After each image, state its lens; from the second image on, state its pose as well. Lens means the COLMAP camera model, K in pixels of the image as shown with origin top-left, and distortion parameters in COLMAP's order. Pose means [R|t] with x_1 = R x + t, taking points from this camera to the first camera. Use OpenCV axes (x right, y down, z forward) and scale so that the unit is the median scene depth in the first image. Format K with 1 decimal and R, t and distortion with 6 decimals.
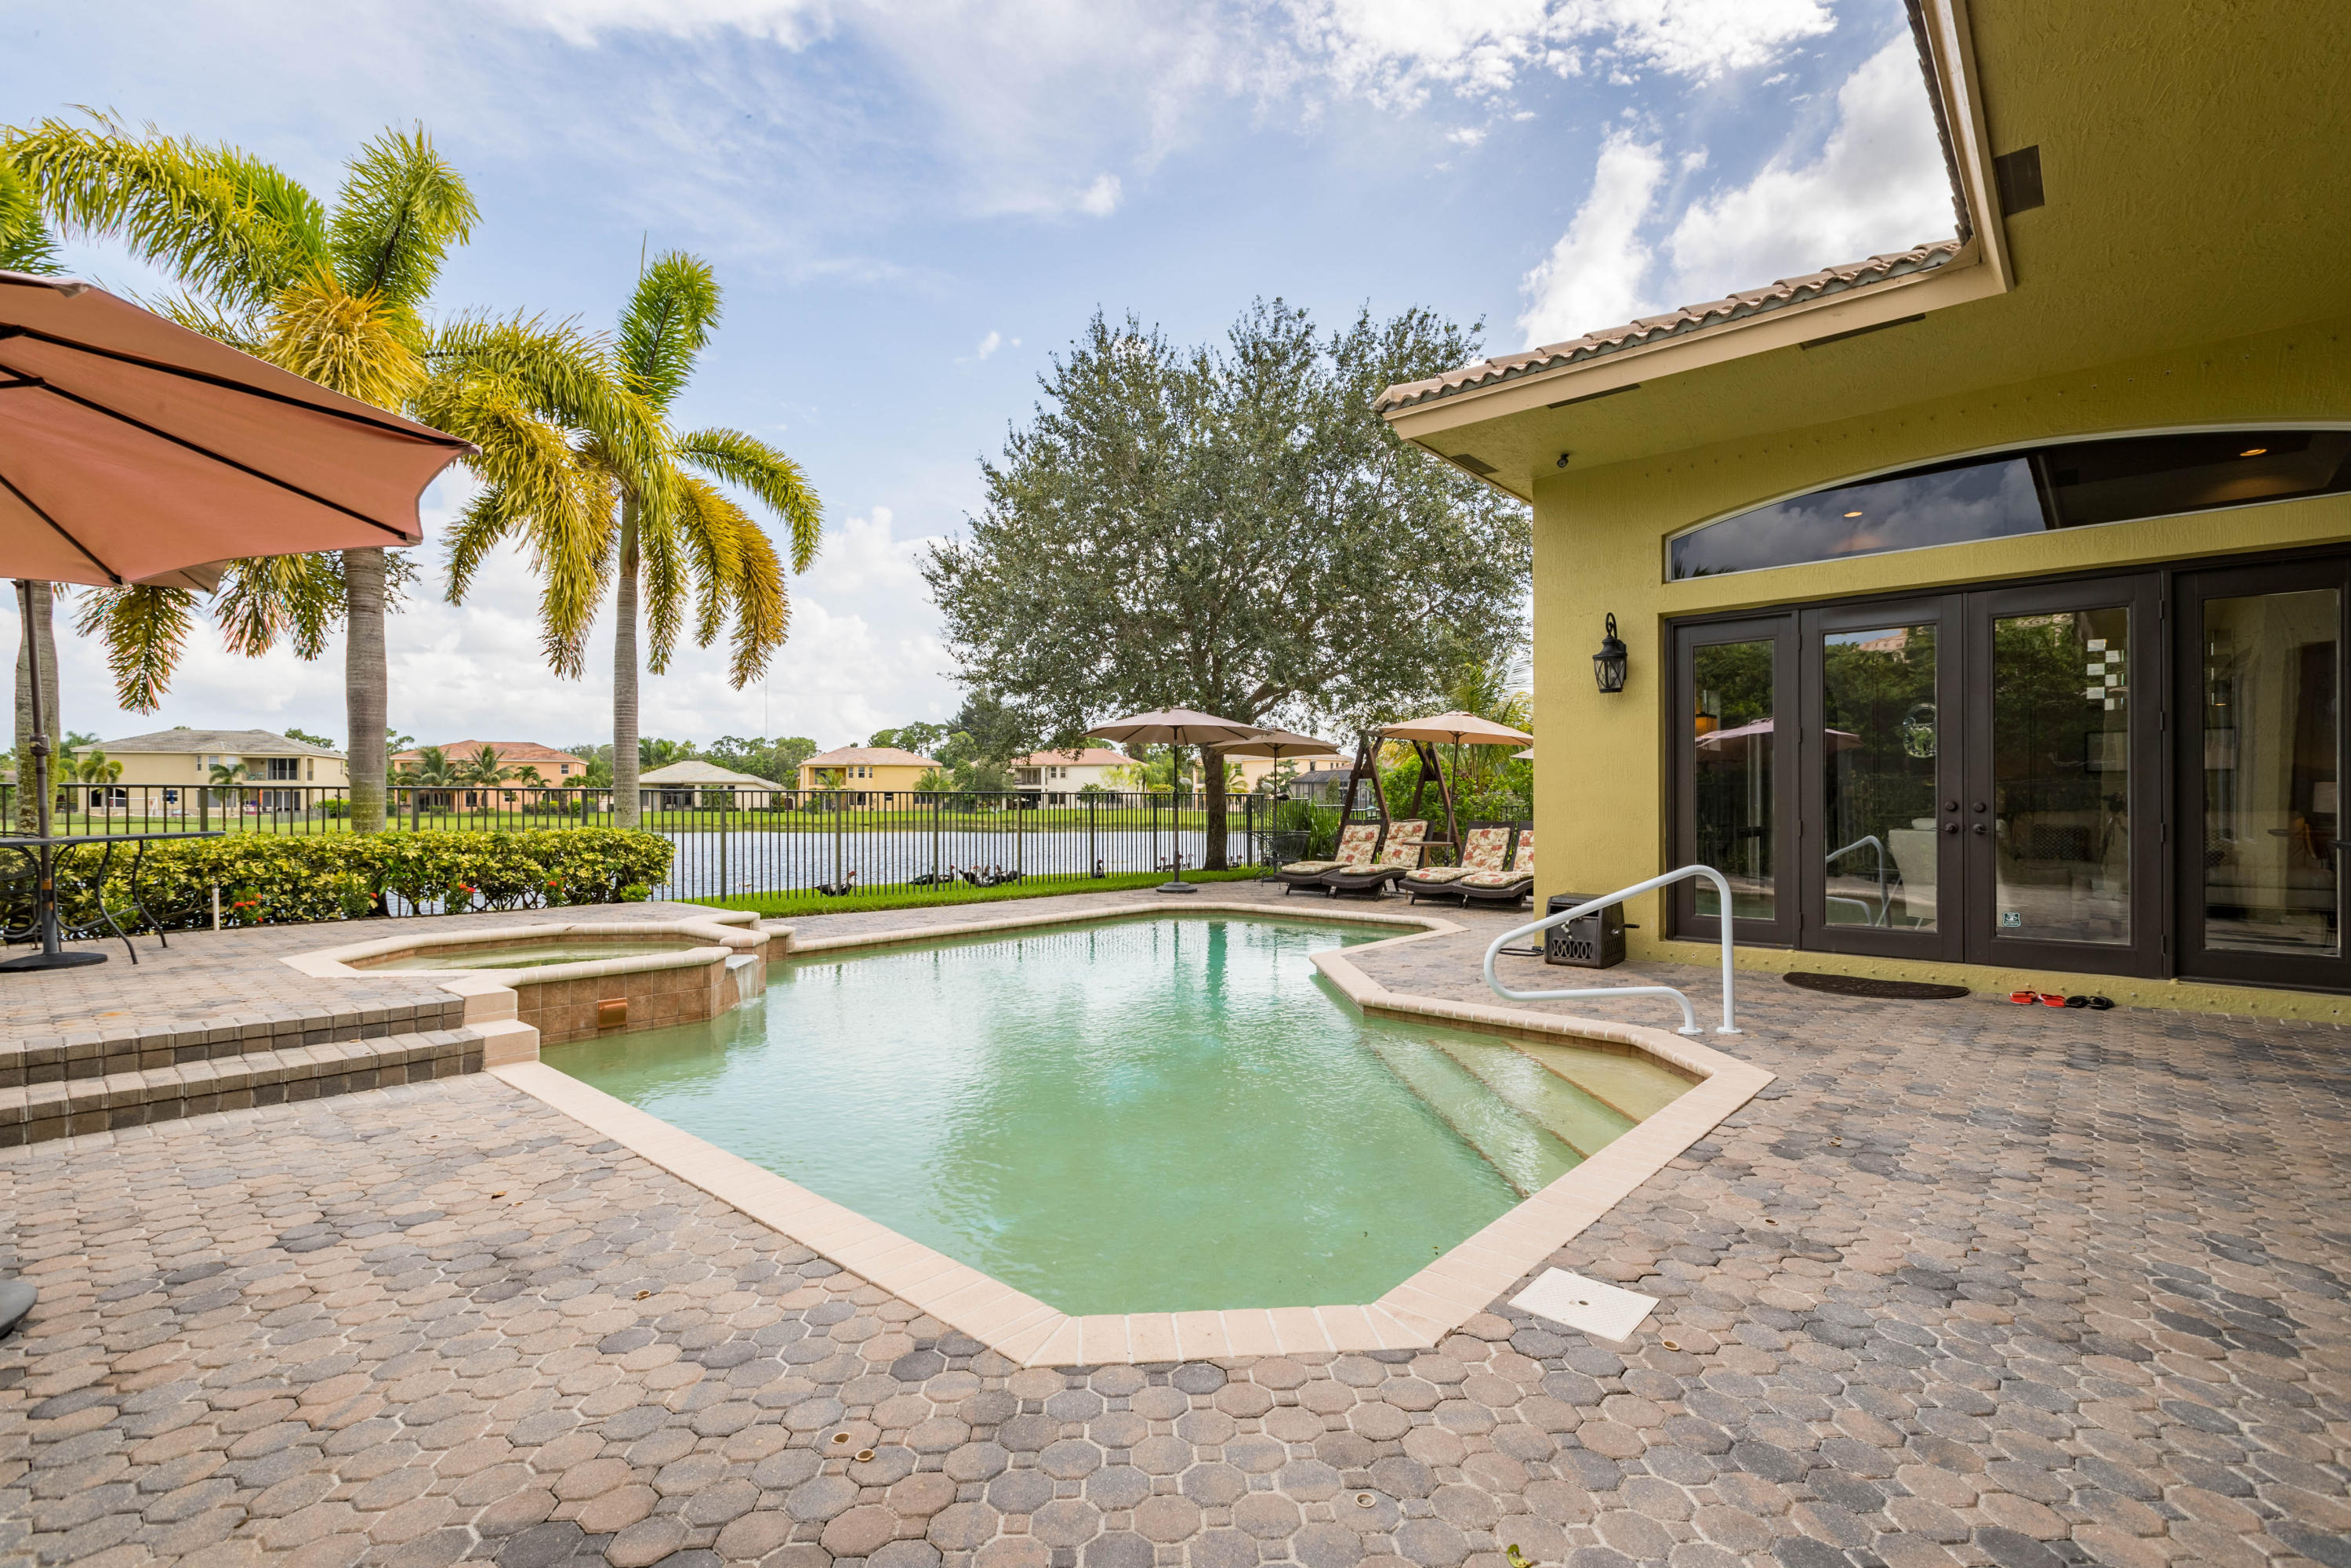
lens RADIAL K [[1078.8, 0, 1172.1], [0, 1078.8, 805.4], [0, 0, 1]] dist [-0.000091, -0.000474]
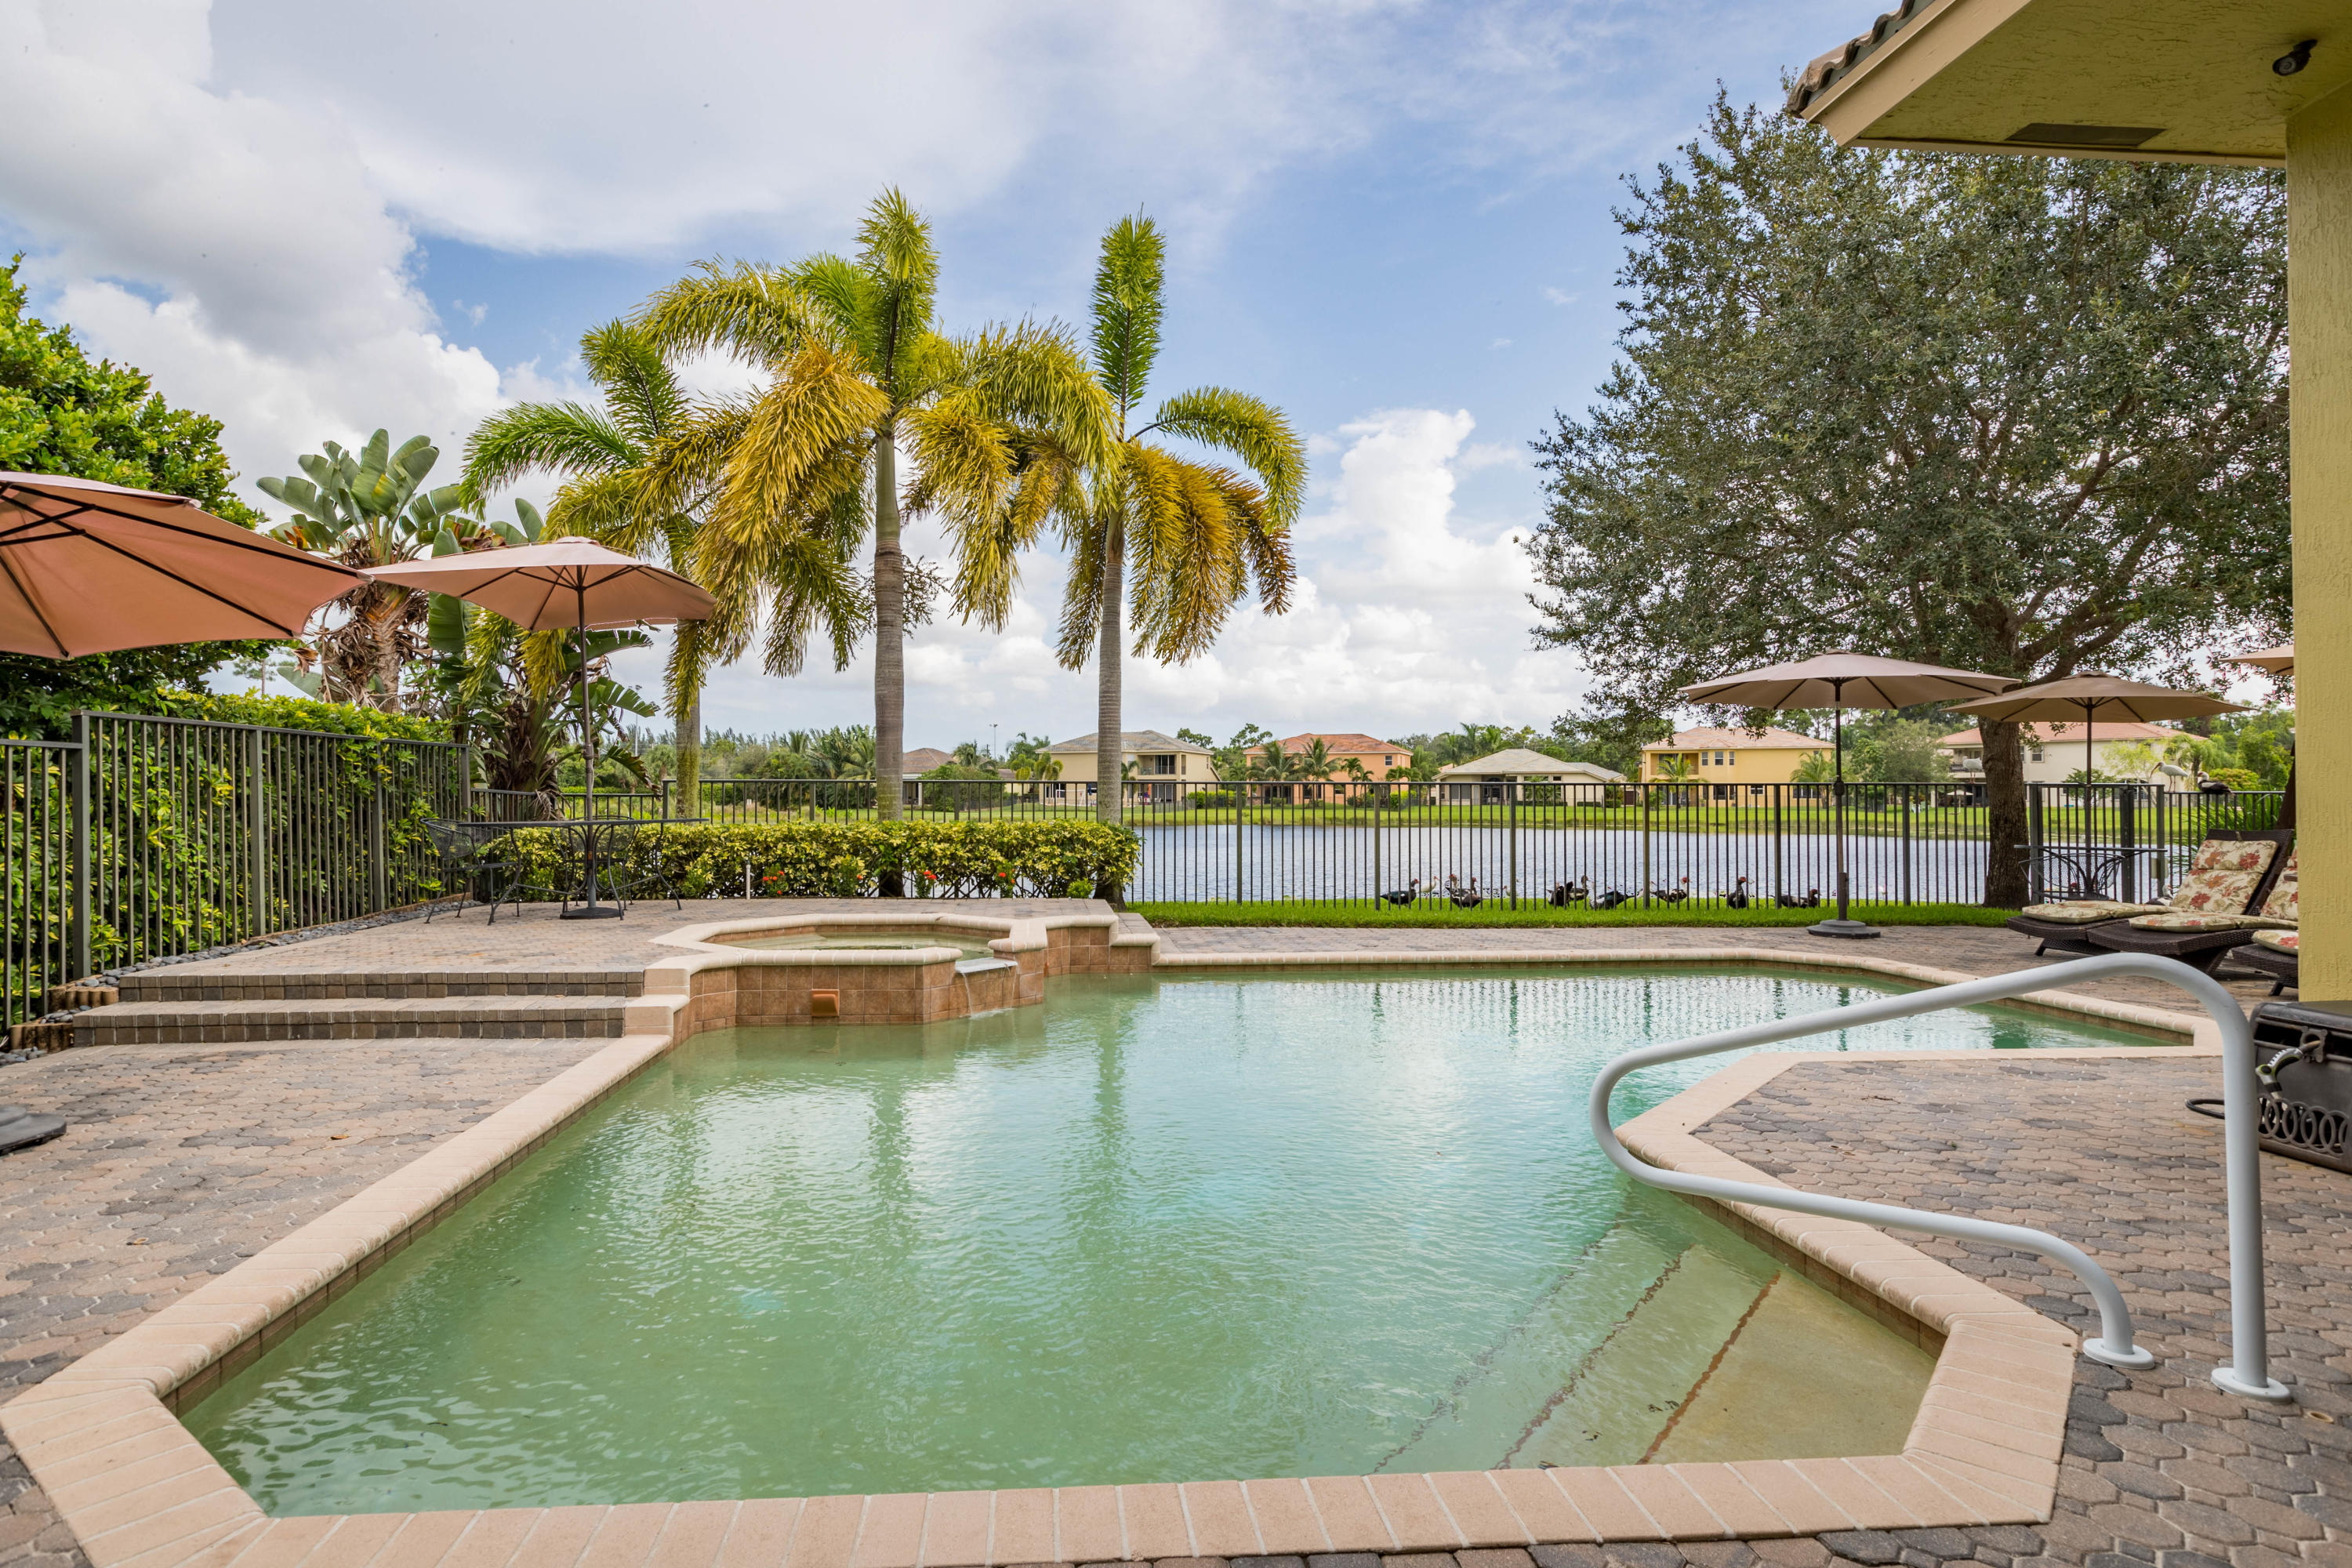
lens RADIAL K [[1245.3, 0, 1114.3], [0, 1245.3, 787.7], [0, 0, 1]] dist [-0.001769, 0.001290]
pose [[0.710210, -0.001234, -0.703989, 0.355412], [-0.005108, 0.999963, -0.006906, -0.002362], [0.703972, 0.008501, 0.710177, 0.254955]]
